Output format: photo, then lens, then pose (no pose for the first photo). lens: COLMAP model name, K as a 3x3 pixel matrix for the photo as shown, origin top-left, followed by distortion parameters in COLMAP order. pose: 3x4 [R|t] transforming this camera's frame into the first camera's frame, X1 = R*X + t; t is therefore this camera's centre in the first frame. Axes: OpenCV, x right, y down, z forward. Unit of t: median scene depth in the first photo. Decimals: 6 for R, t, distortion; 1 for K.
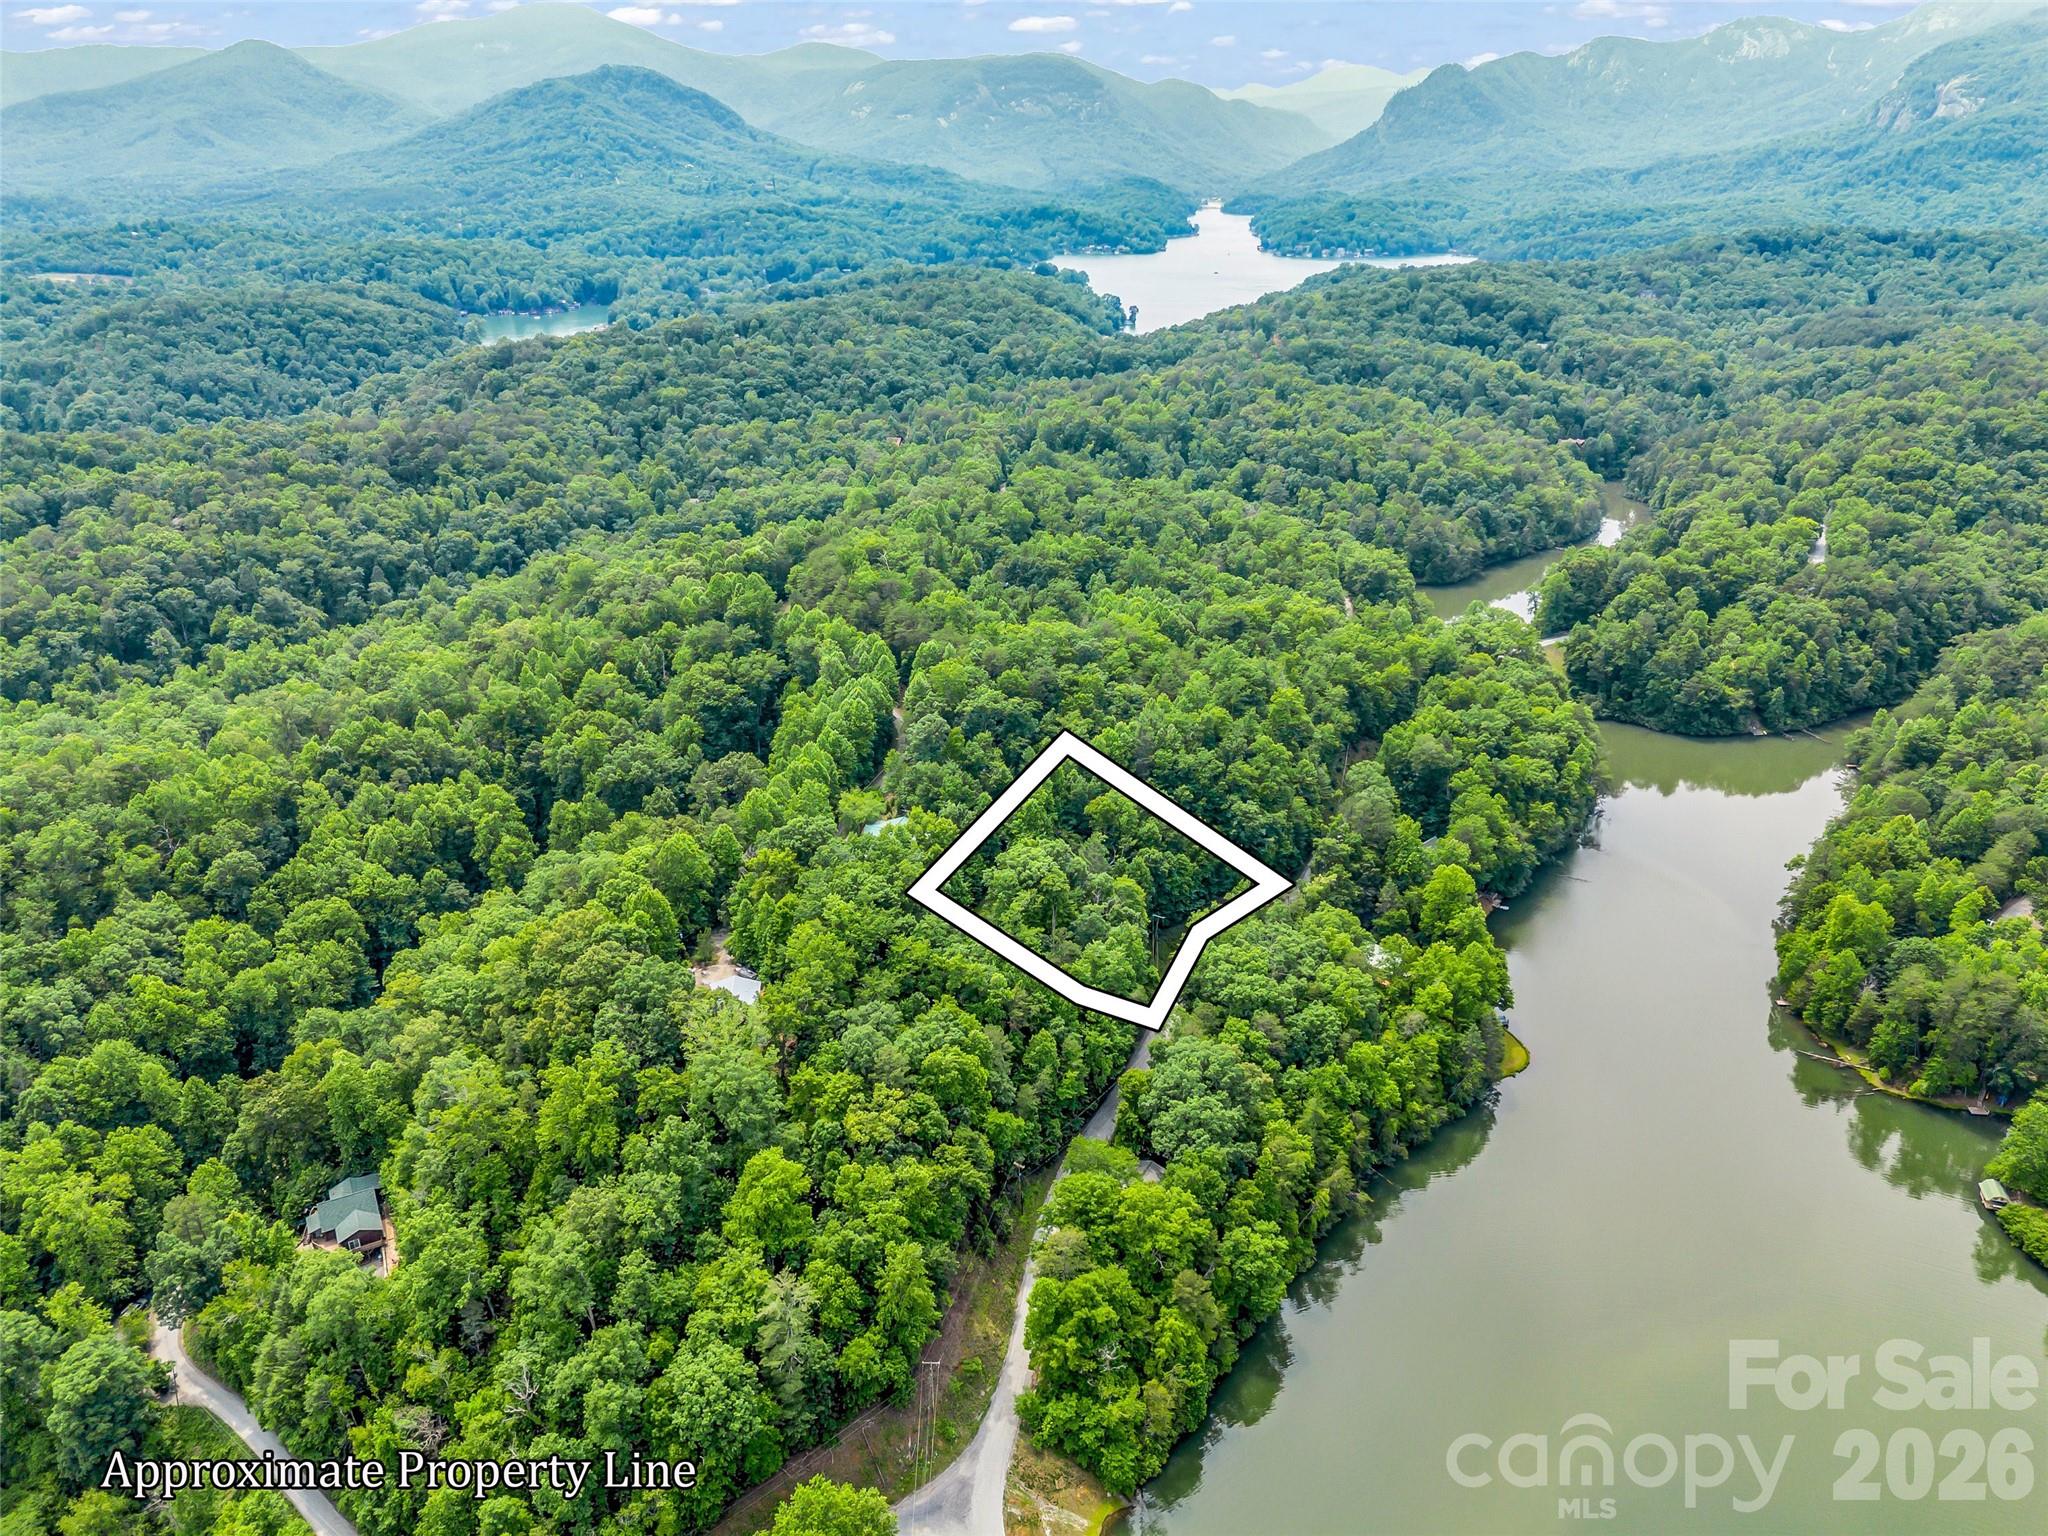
lens RADIAL K [[1472.8, 0, 1018.0], [0, 1472.8, 769.4], [0, 0, 1]] dist [0.059100, -0.043283]
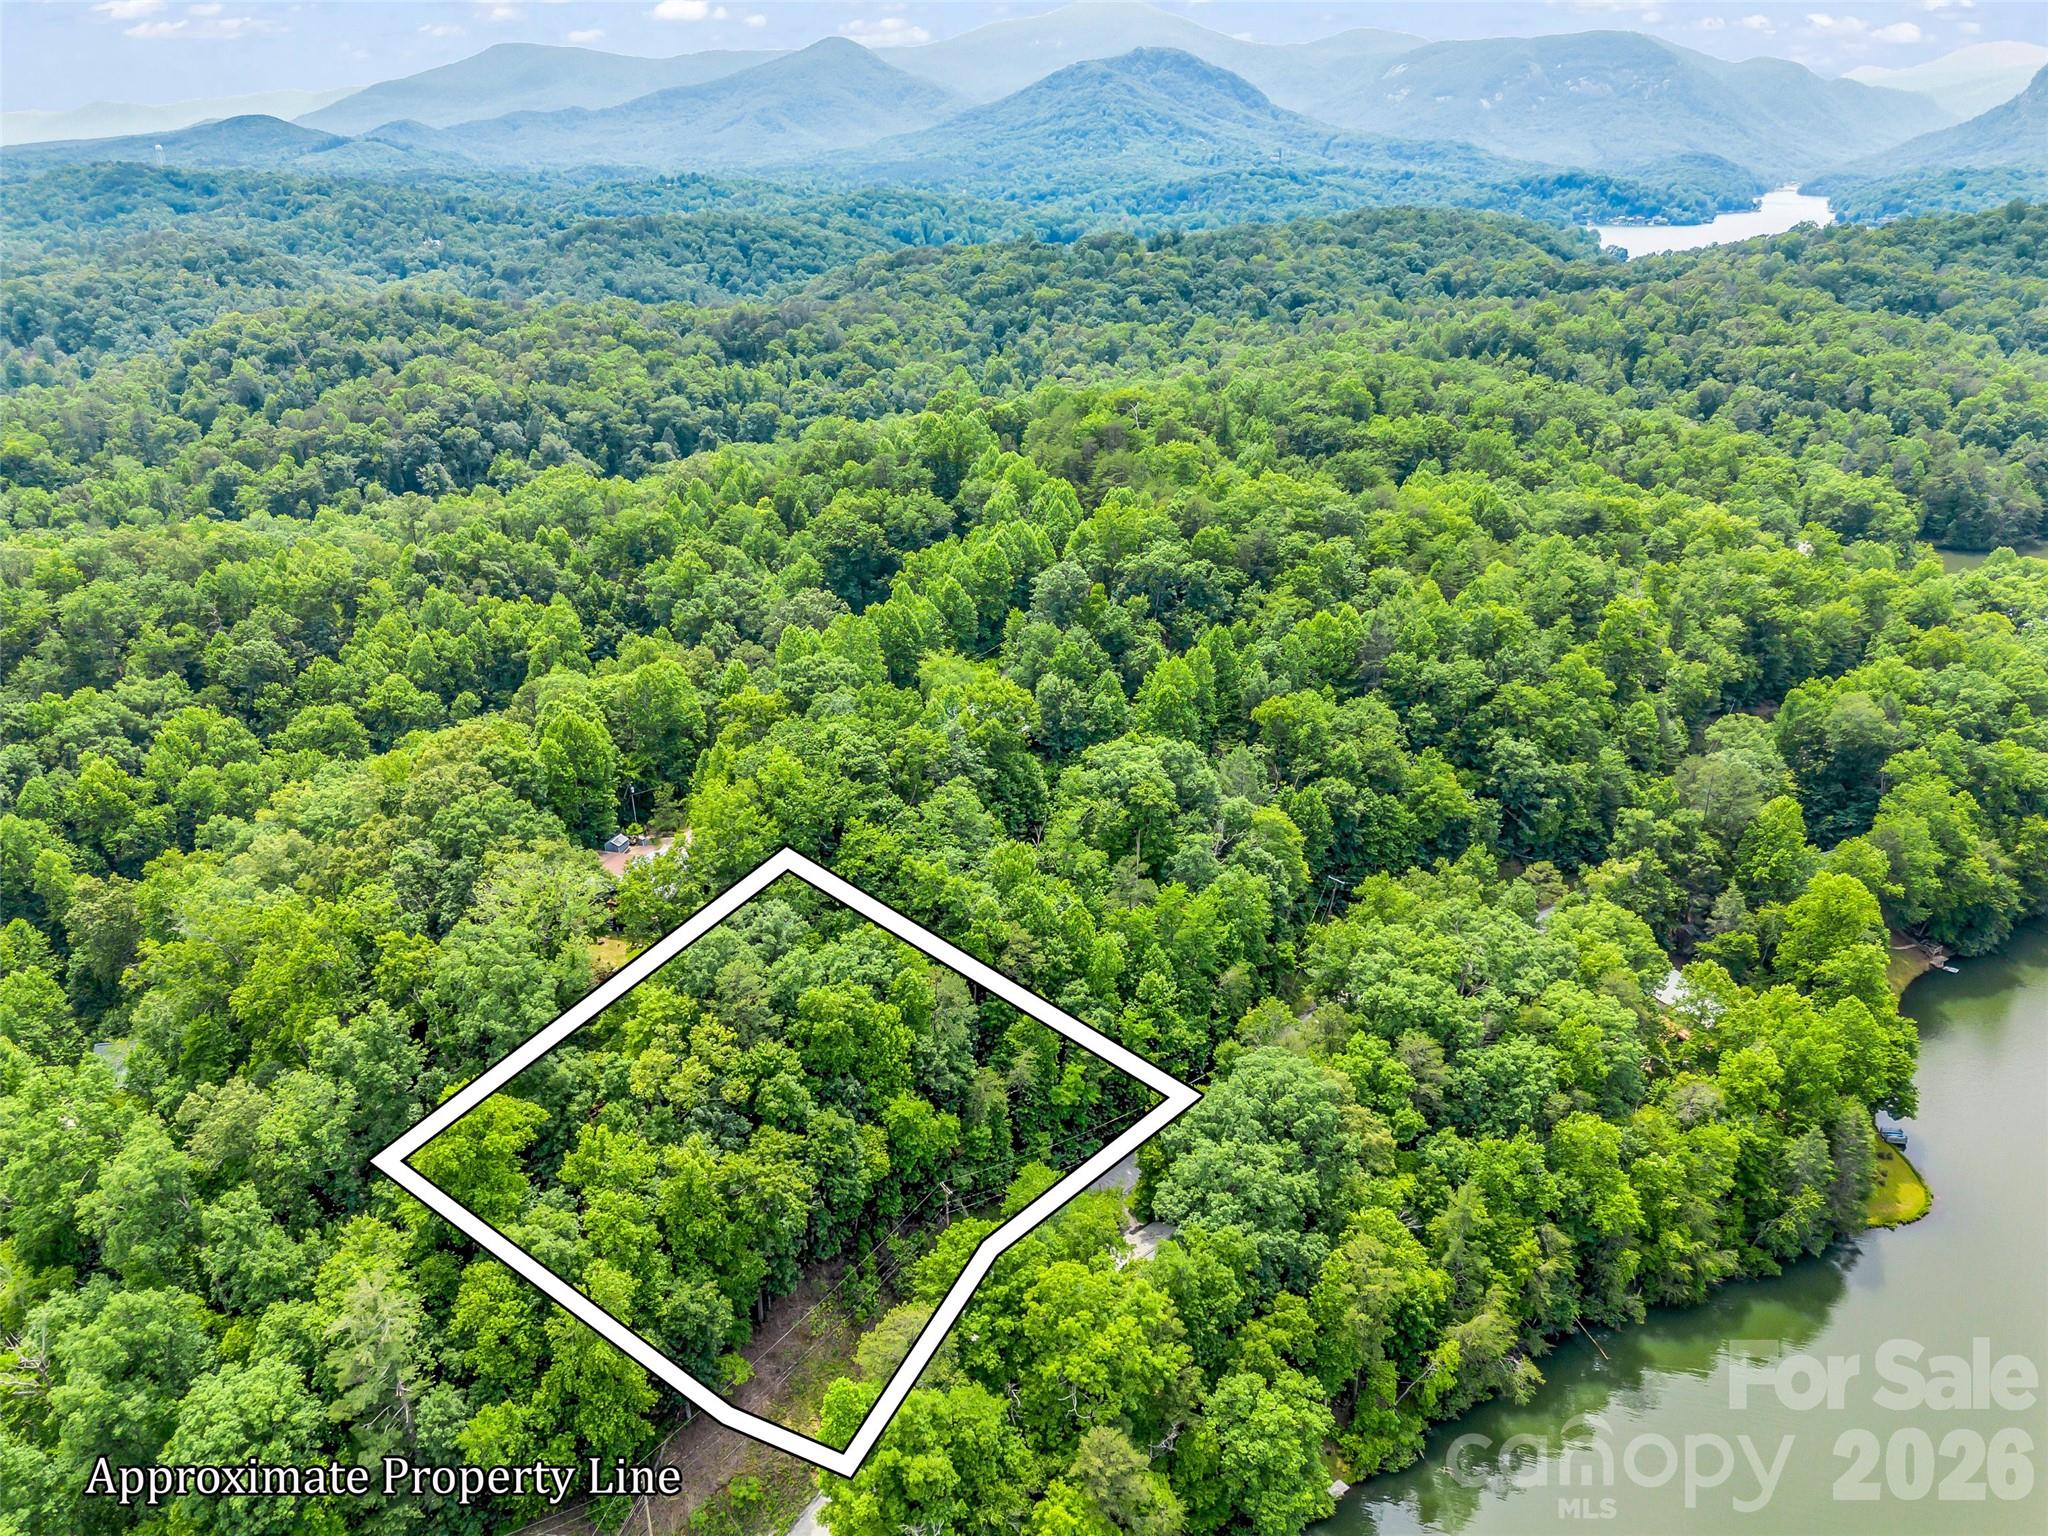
lens RADIAL K [[1466.3, 0, 1016.3], [0, 1466.3, 775.3], [0, 0, 1]] dist [0.057560, -0.045056]
pose [[0.943889, 0.128911, -0.304065, 0.123374], [-0.128093, 0.991502, 0.022725, 0.044165], [0.304410, 0.017499, 0.952380, 0.245093]]
